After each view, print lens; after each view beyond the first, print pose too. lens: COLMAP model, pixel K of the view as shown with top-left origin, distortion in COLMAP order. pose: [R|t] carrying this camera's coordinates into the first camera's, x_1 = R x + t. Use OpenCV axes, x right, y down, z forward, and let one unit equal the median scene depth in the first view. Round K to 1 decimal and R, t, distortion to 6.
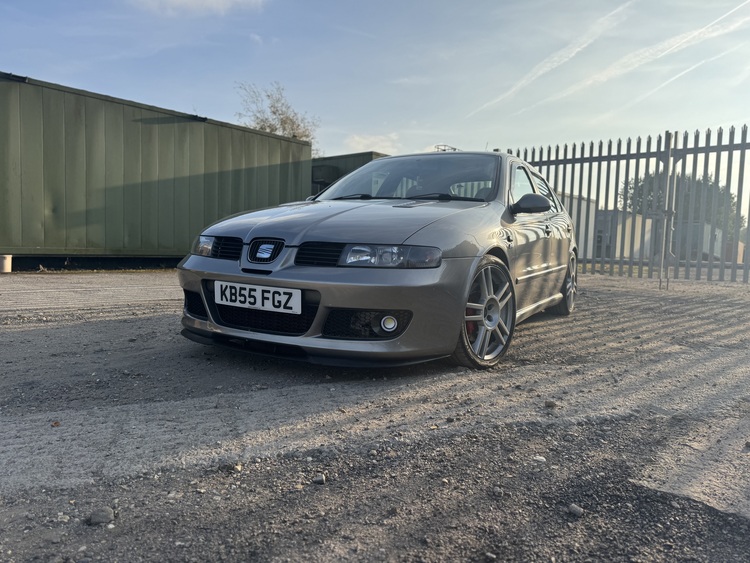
lens RADIAL K [[528.9, 0, 371.8], [0, 528.9, 281.1], [0, 0, 1]] dist [0.026221, -0.019131]
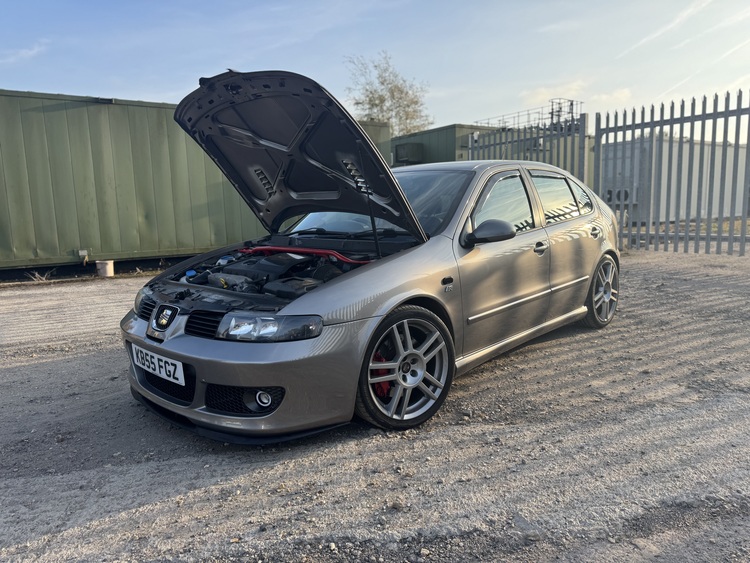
lens RADIAL K [[528.9, 0, 374.4], [0, 528.9, 279.8], [0, 0, 1]] dist [0.026221, -0.019131]
pose [[0.969888, -0.027809, -0.241958, 0.382589], [0.044182, 0.997066, 0.062507, -0.152609], [0.239510, -0.071315, 0.968271, 0.101486]]
